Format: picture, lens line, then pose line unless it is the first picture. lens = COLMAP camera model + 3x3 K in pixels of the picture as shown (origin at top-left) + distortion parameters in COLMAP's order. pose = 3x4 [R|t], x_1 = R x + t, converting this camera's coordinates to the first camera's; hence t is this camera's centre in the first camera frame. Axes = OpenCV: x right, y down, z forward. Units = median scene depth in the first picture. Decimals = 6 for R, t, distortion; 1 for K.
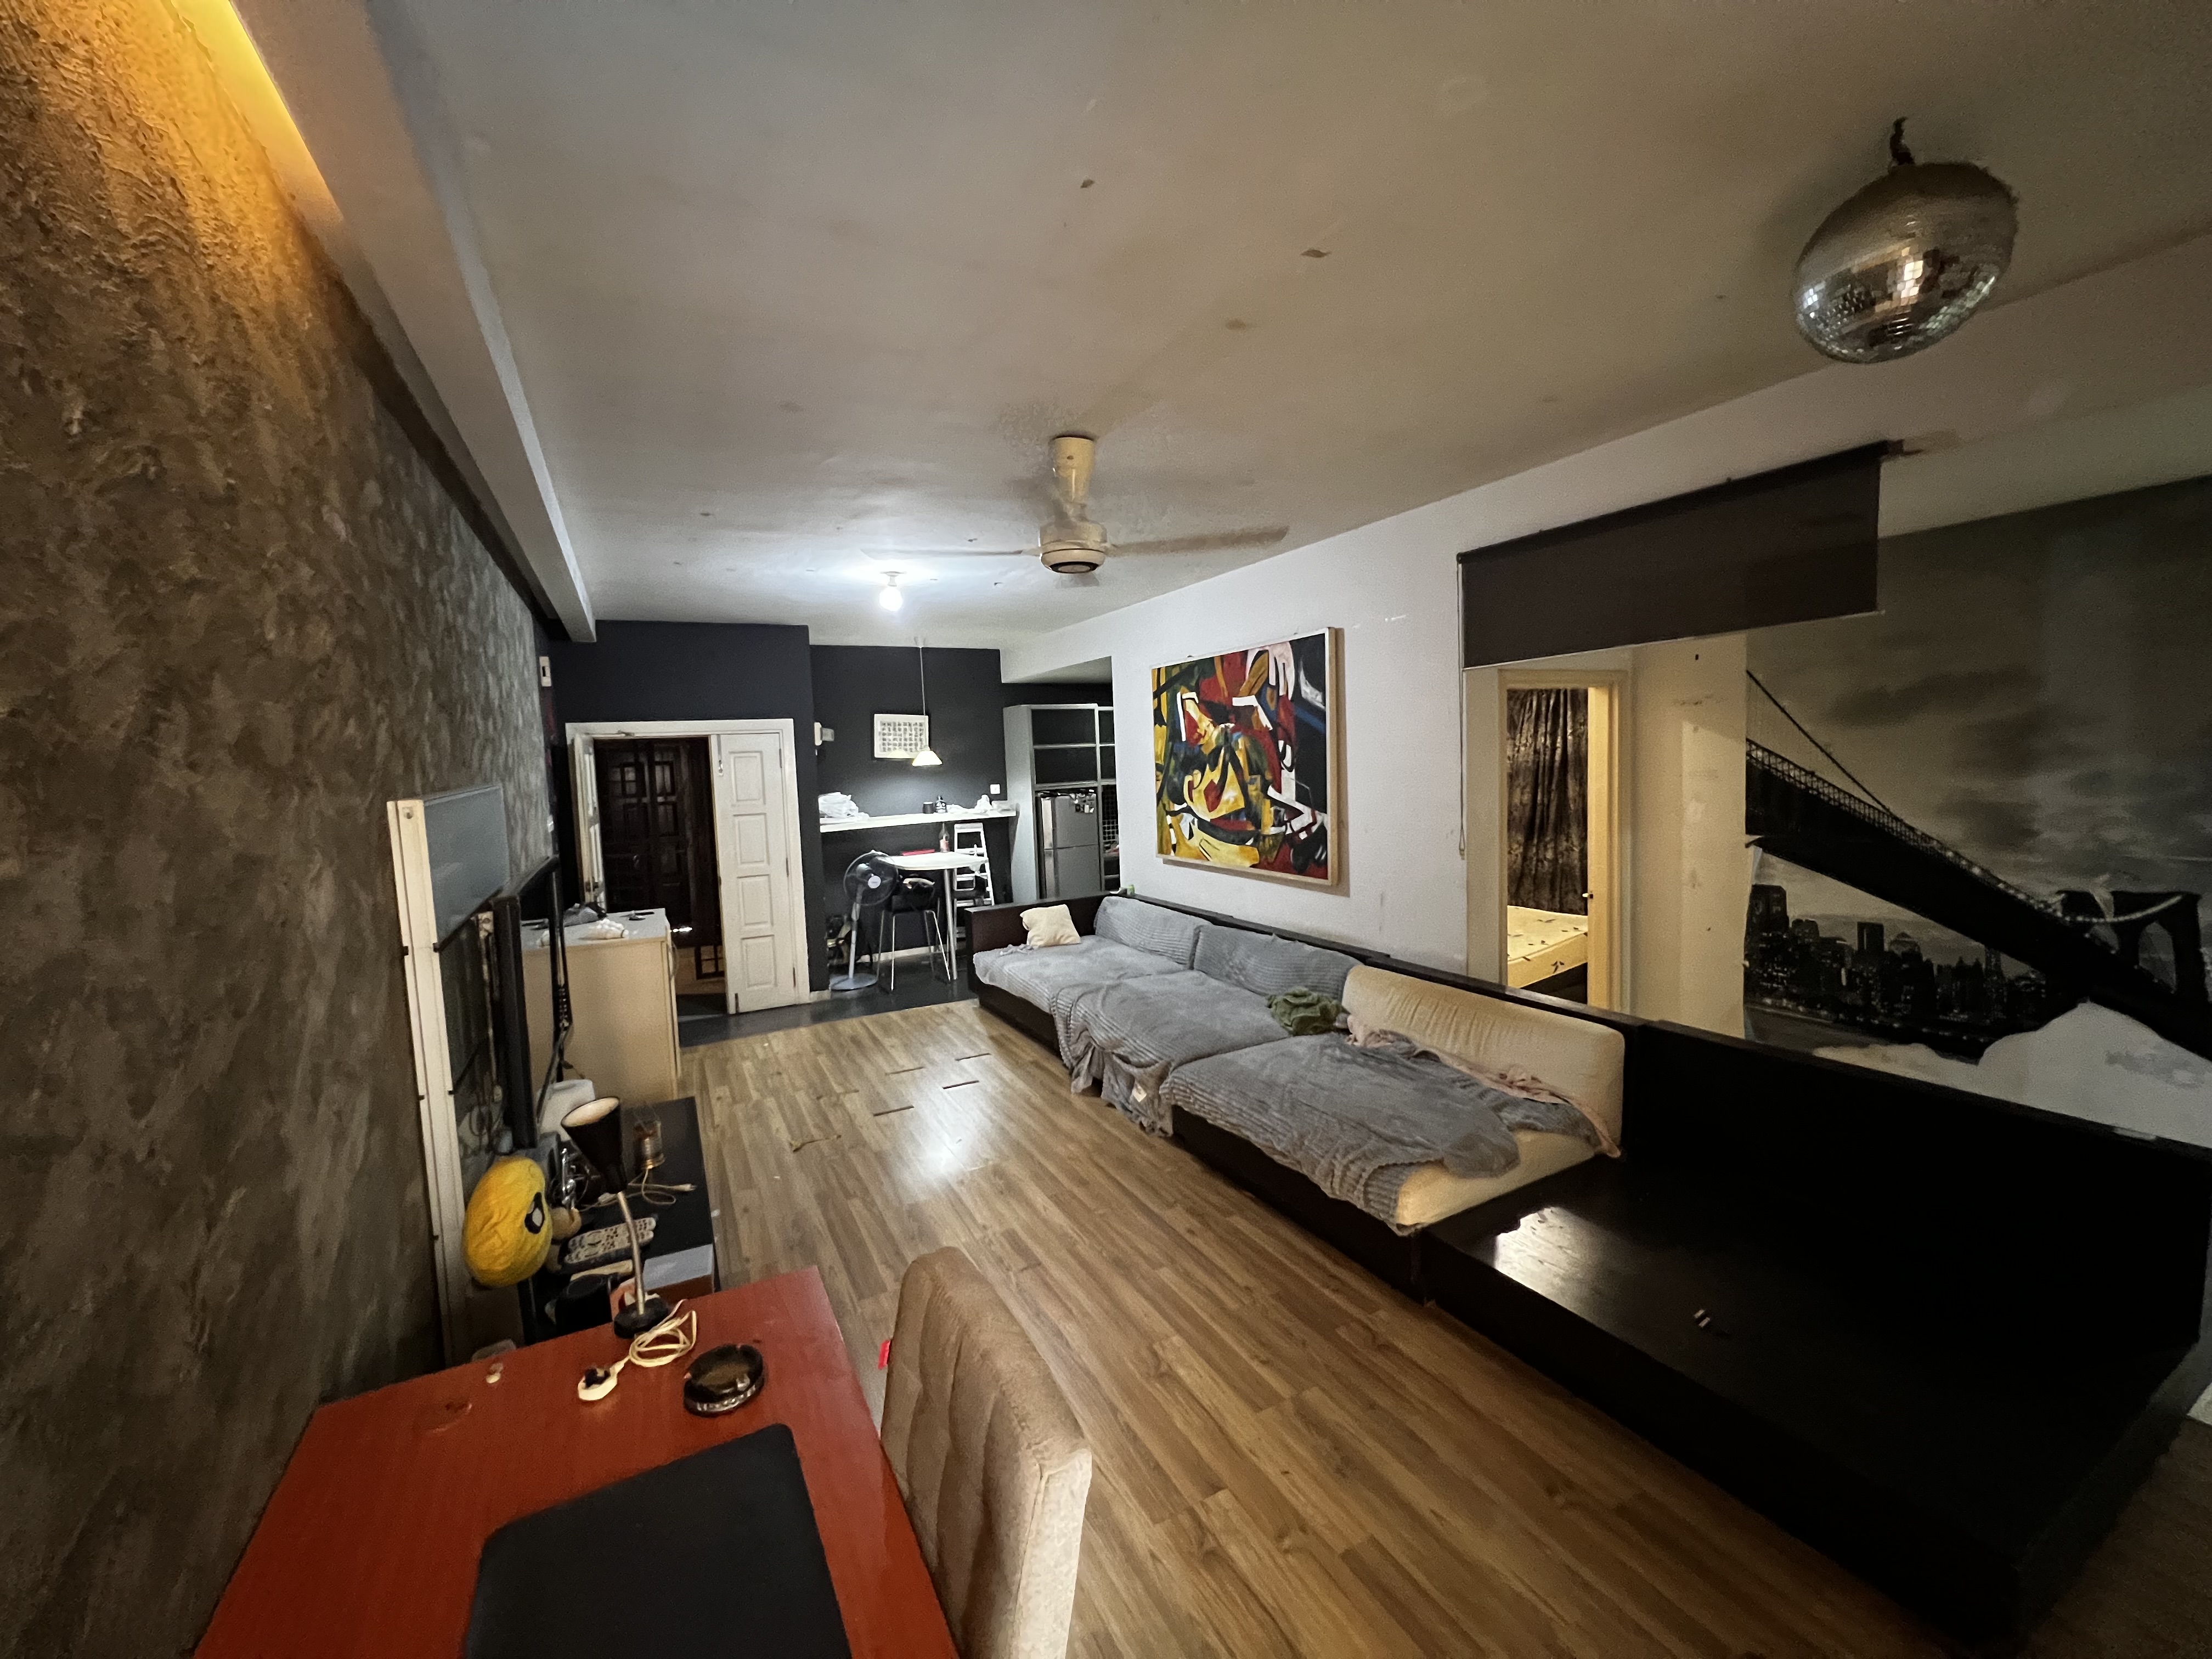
lens RADIAL K [[882.7, 0, 1103.2], [0, 882.7, 824.0], [0, 0, 1]] dist [-0.003389, 0.001088]
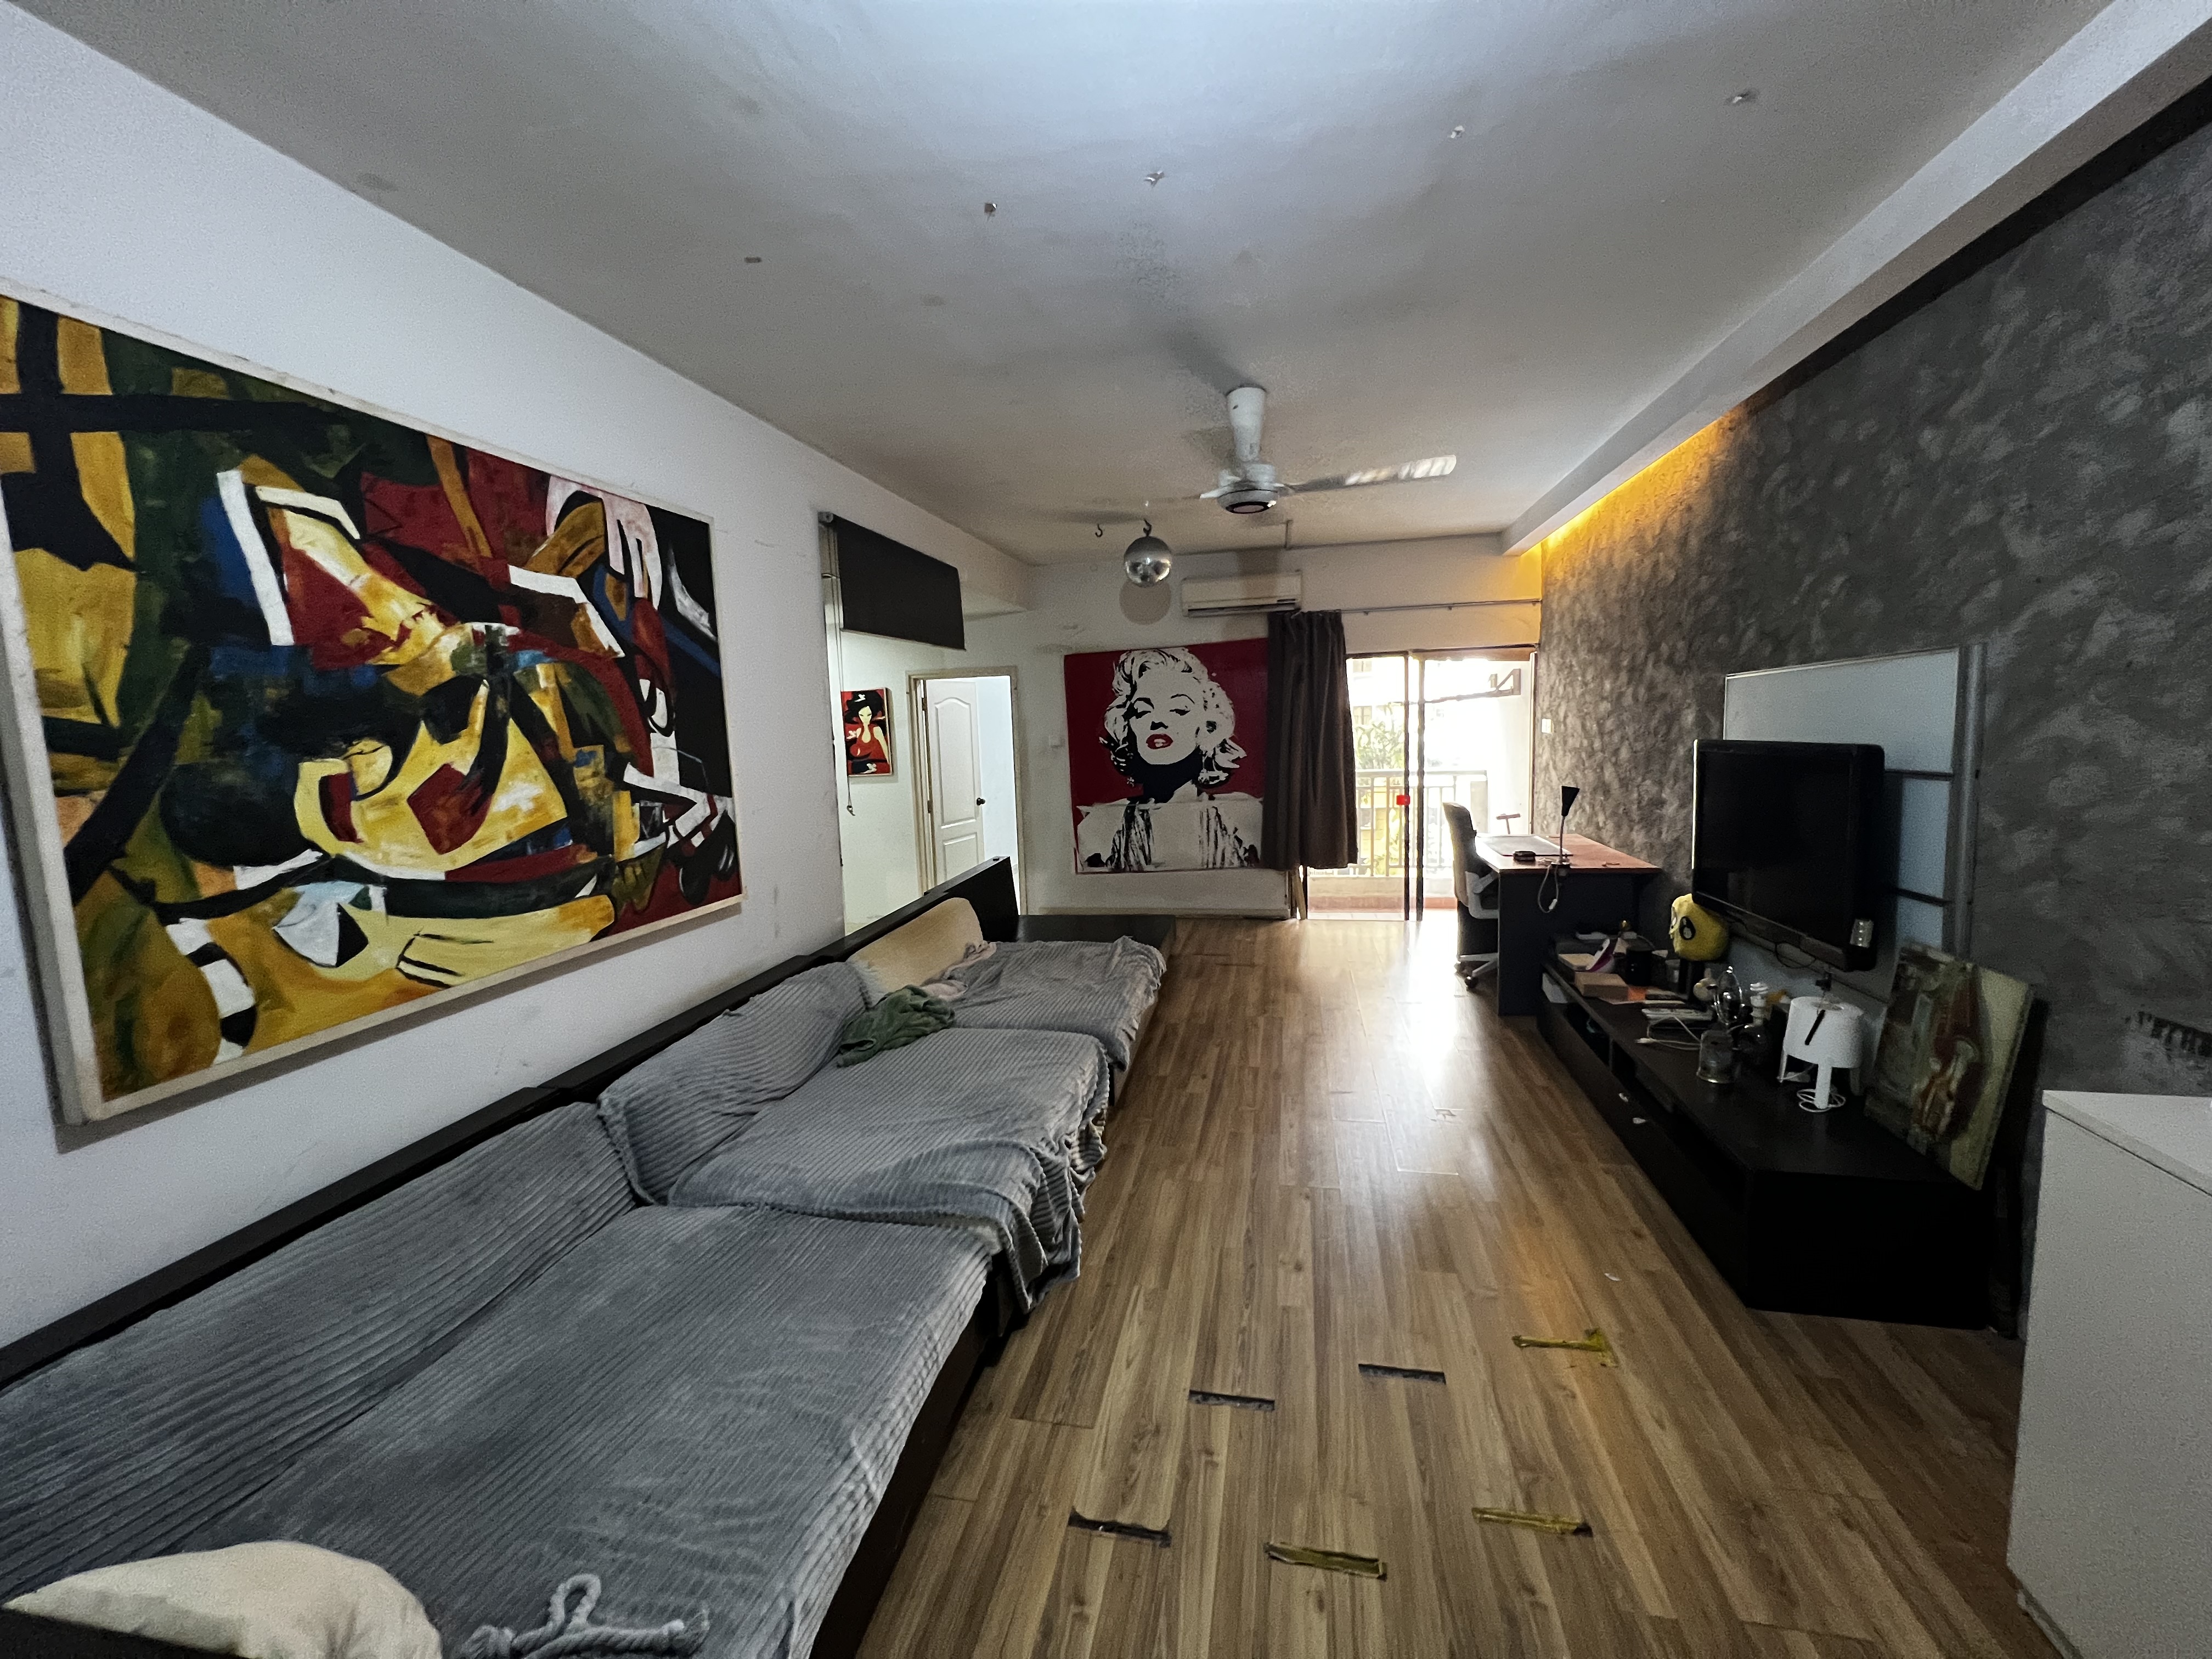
lens RADIAL K [[882.7, 0, 1102.1], [0, 882.7, 824.8], [0, 0, 1]] dist [-0.003389, 0.001088]
pose [[-0.768448, -0.008711, 0.639852, -0.378141], [0.114180, 0.981995, 0.150497, -0.057023], [-0.629643, 0.188707, -0.753618, 1.277310]]
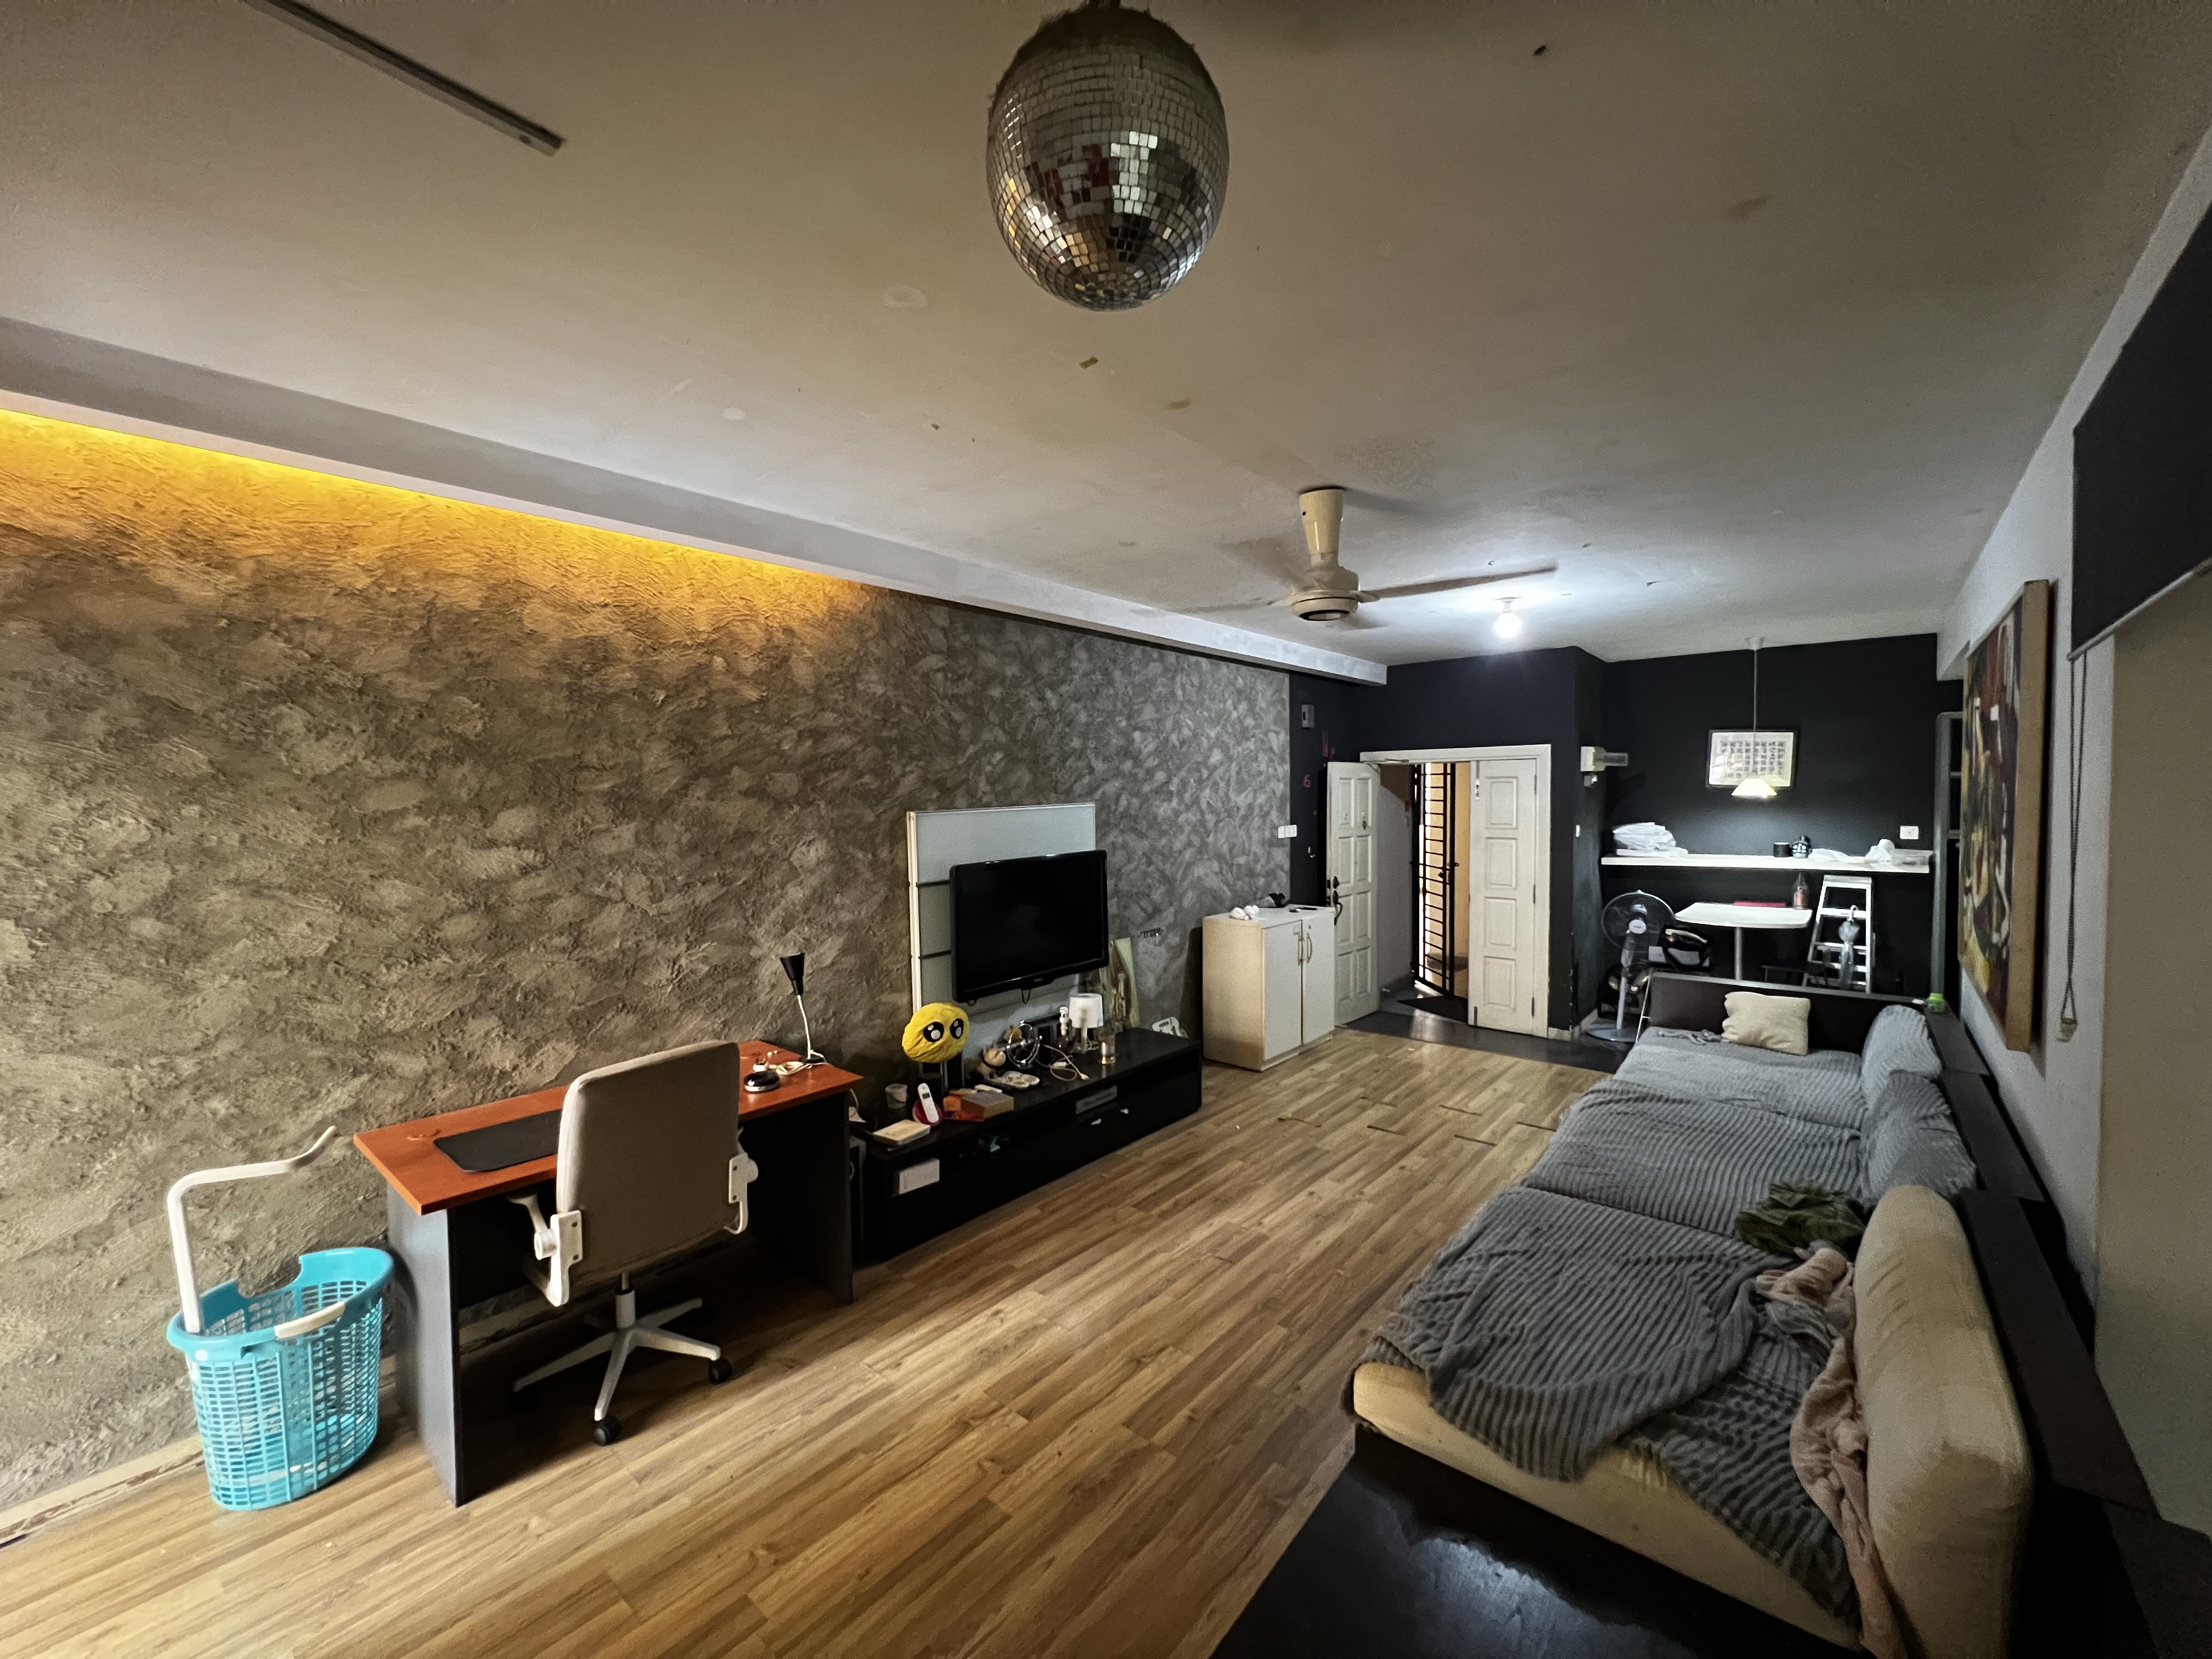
lens RADIAL K [[882.7, 0, 1105.8], [0, 882.7, 825.8], [0, 0, 1]] dist [-0.003389, 0.001088]
pose [[0.375519, 0.068880, -0.924252, 0.521194], [-0.076523, 0.996134, 0.043146, -0.047731], [0.923650, 0.054525, 0.379338, 0.252419]]
